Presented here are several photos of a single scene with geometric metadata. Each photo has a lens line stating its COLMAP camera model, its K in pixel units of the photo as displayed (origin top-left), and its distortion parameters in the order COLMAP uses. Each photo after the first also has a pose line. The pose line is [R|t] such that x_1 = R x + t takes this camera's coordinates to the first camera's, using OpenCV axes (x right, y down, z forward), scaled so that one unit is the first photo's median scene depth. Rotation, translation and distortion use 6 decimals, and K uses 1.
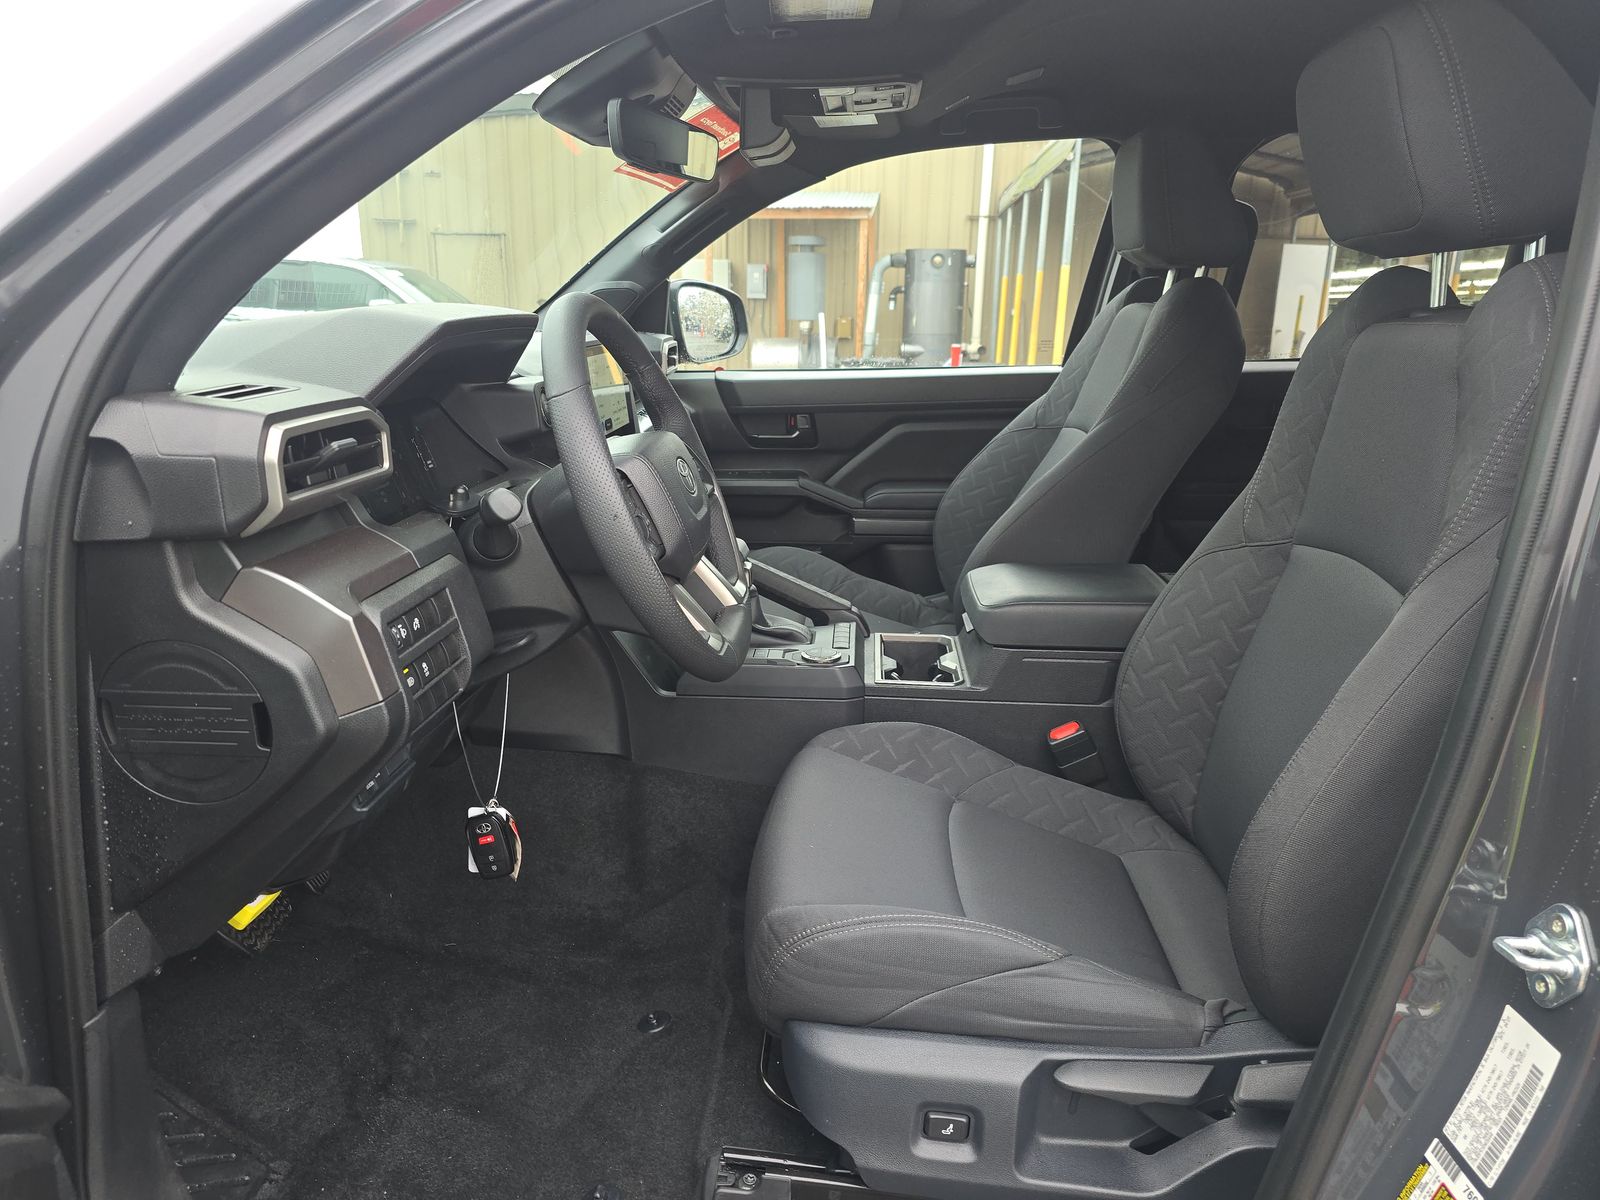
lens RADIAL K [[1066.0, 0, 806.1], [0, 1066.0, 607.3], [0, 0, 1]] dist [0.019043, -0.021730]
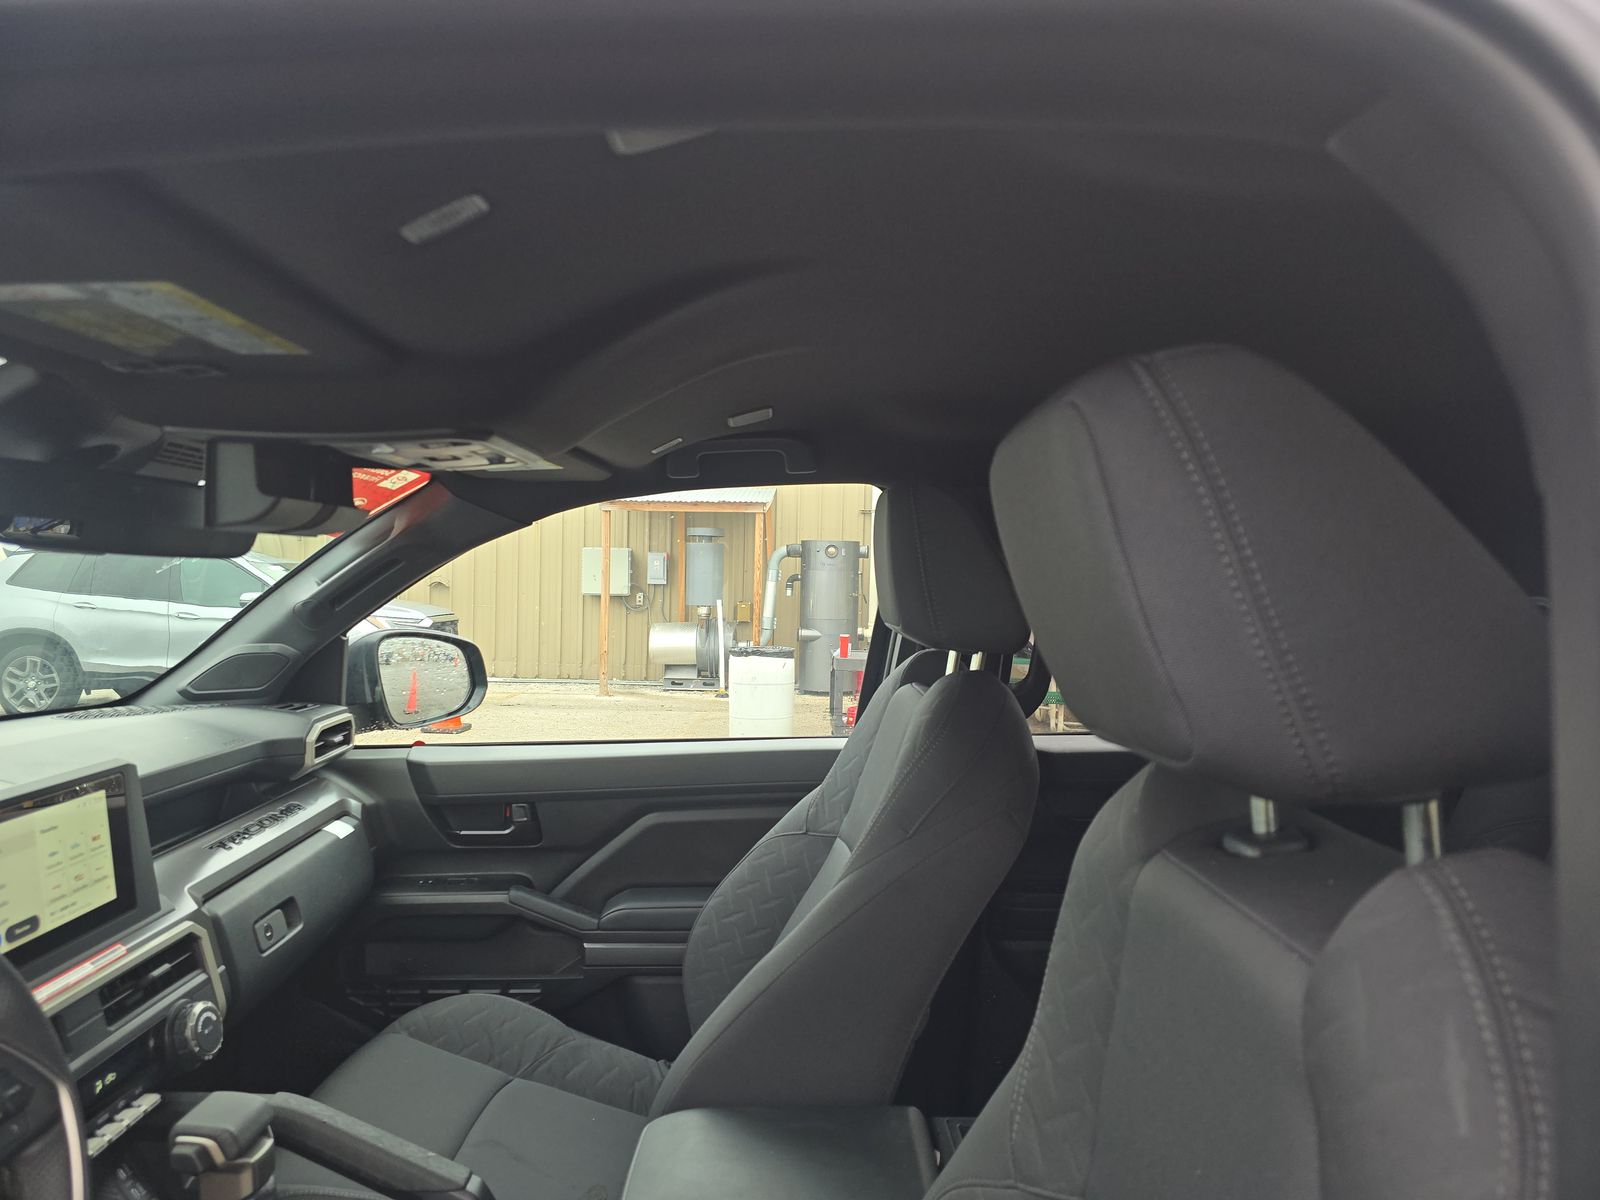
lens RADIAL K [[1066.0, 0, 813.2], [0, 1066.0, 576.2], [0, 0, 1]] dist [0.019043, -0.021730]
pose [[0.996020, 0.005985, 0.088924, 0.137425], [0.019267, 0.959689, -0.280403, -0.118655], [-0.087018, 0.281001, 0.955754, 0.200426]]
